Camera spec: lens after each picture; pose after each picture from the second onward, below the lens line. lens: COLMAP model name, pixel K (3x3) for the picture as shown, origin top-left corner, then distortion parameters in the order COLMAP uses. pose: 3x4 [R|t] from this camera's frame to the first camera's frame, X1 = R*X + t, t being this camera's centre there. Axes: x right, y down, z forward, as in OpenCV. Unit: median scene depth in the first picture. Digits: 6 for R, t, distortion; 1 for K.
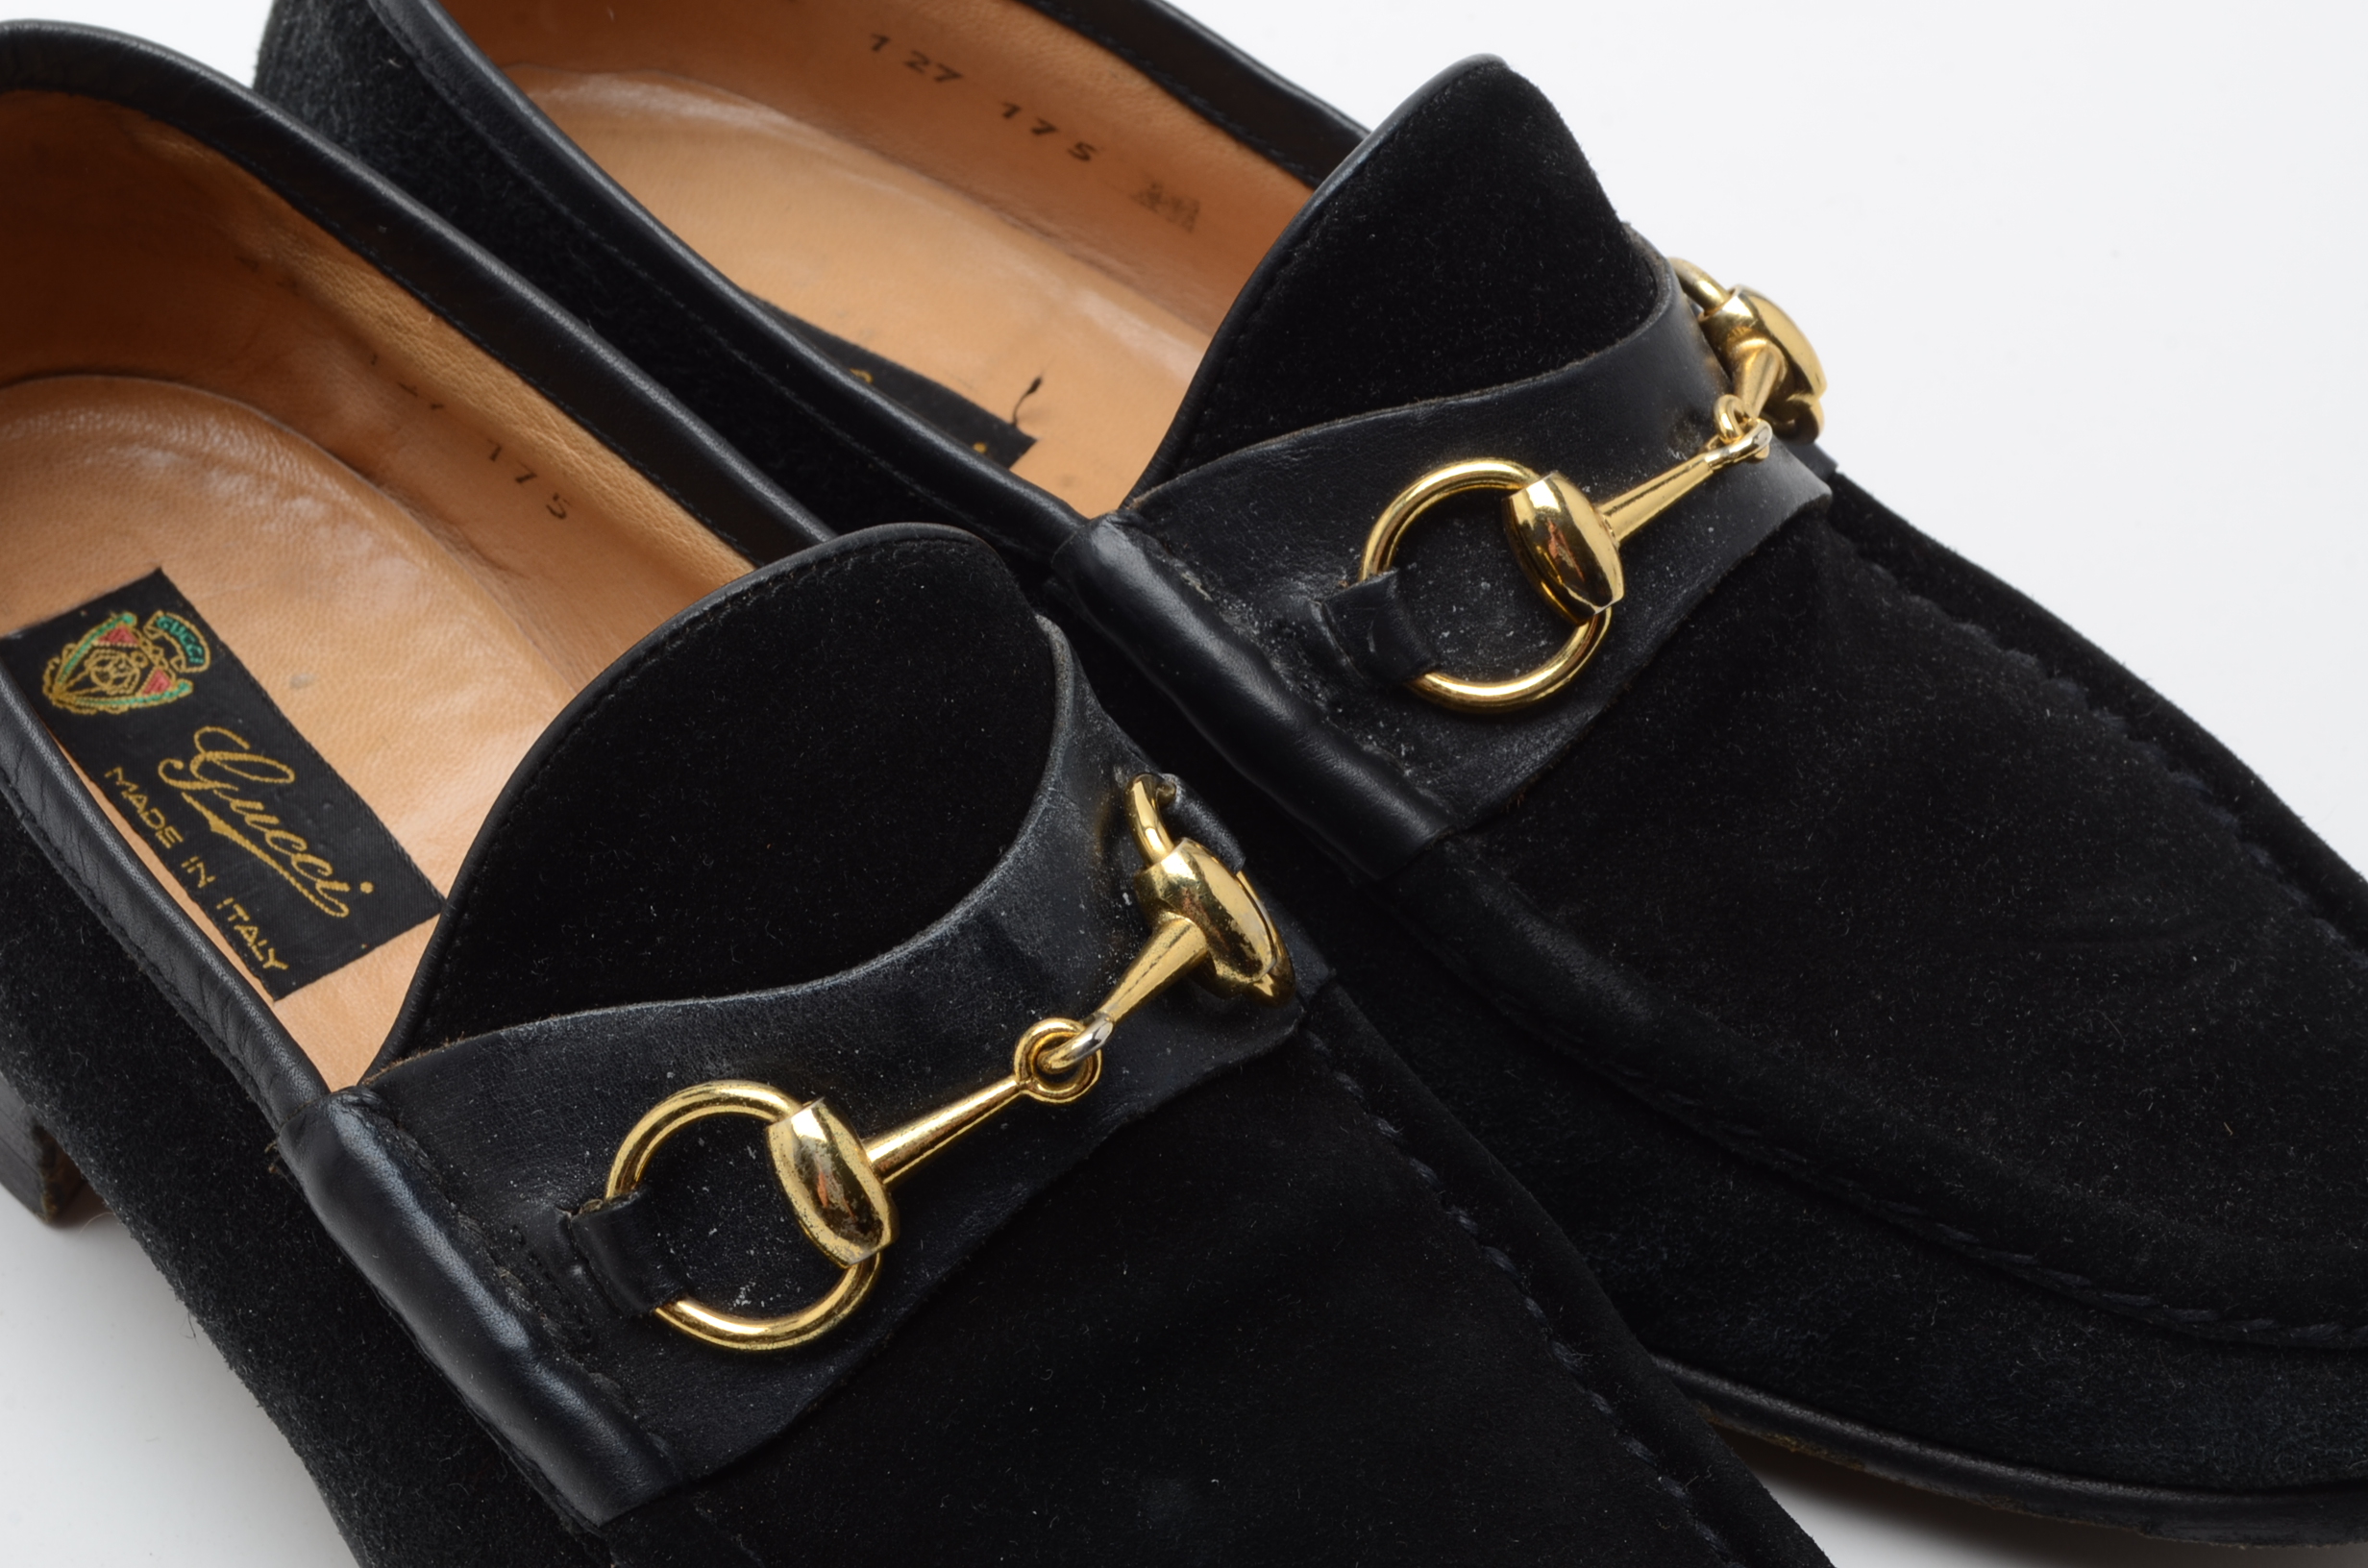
lens RADIAL K [[5135.5, 0, 1184.0], [0, 5135.5, 784.0], [0, 0, 1]] dist [0.020971, -0.153002]
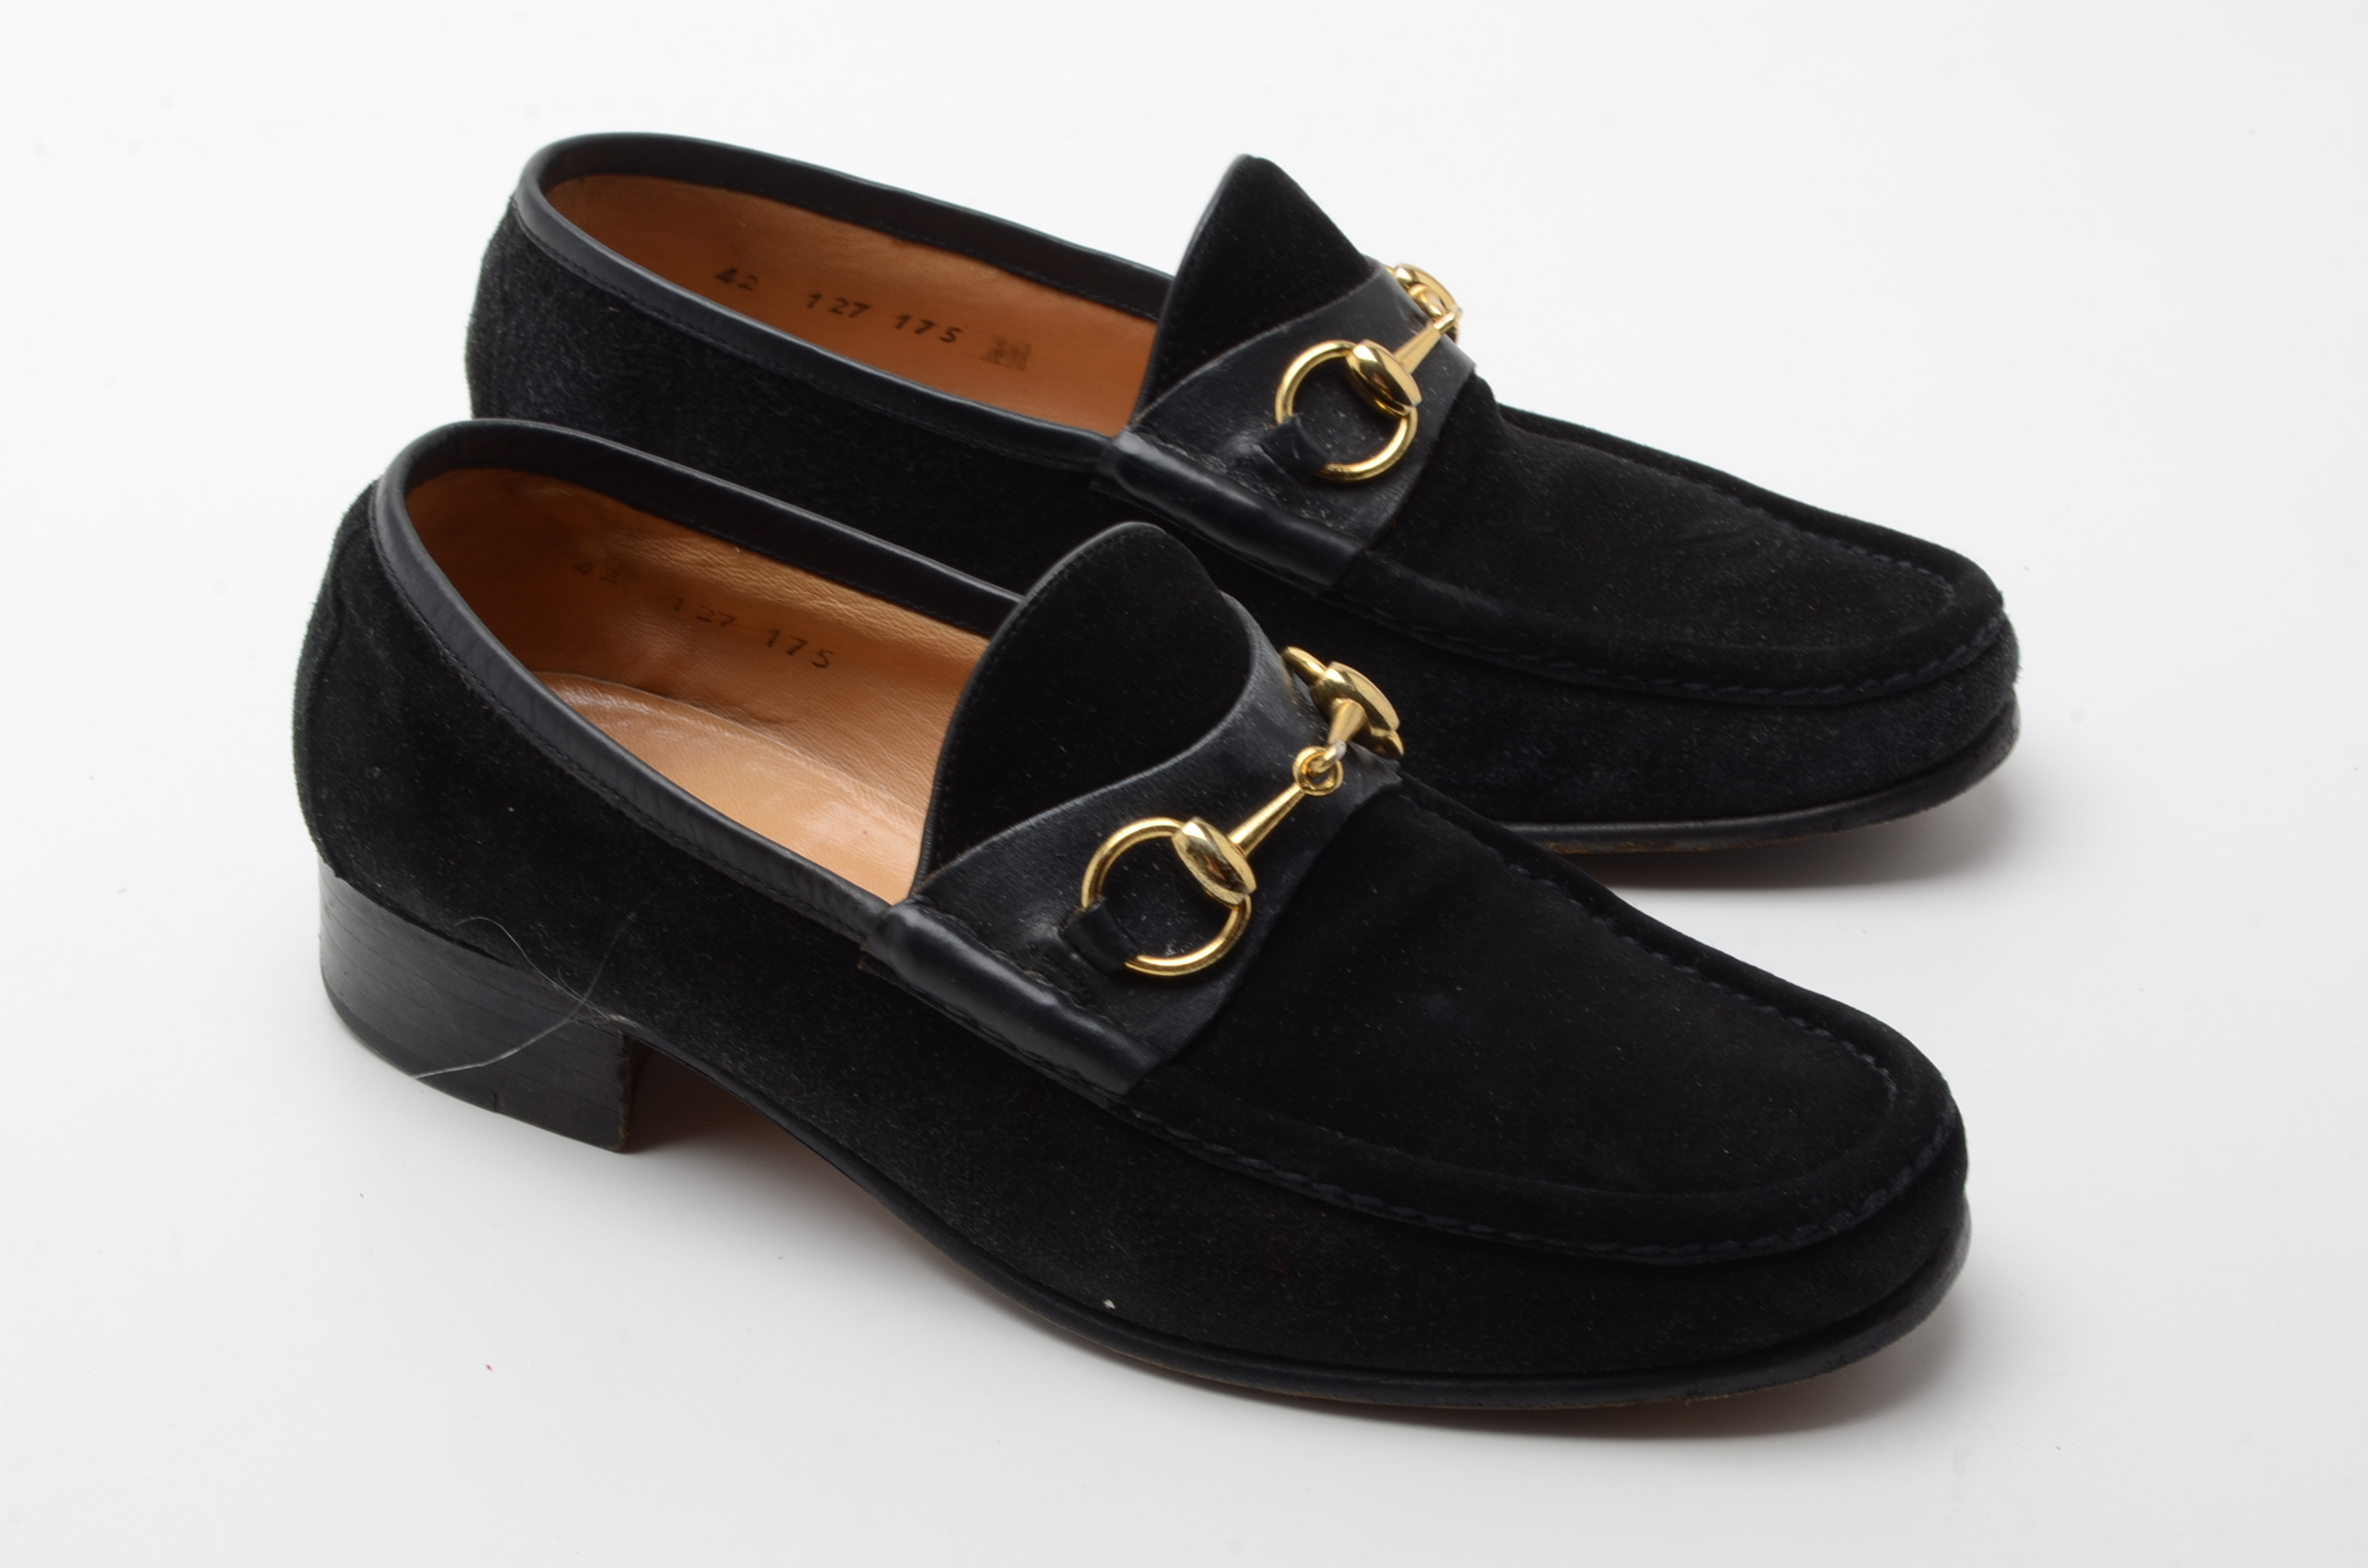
lens RADIAL K [[5135.5, 0, 1184.0], [0, 5135.5, 784.0], [0, 0, 1]] dist [0.020971, -0.153002]
pose [[0.938633, -0.222484, 0.263569, -0.485130], [0.271605, 0.947770, -0.167219, 0.361333], [-0.212599, 0.228544, 0.950037, -0.643544]]
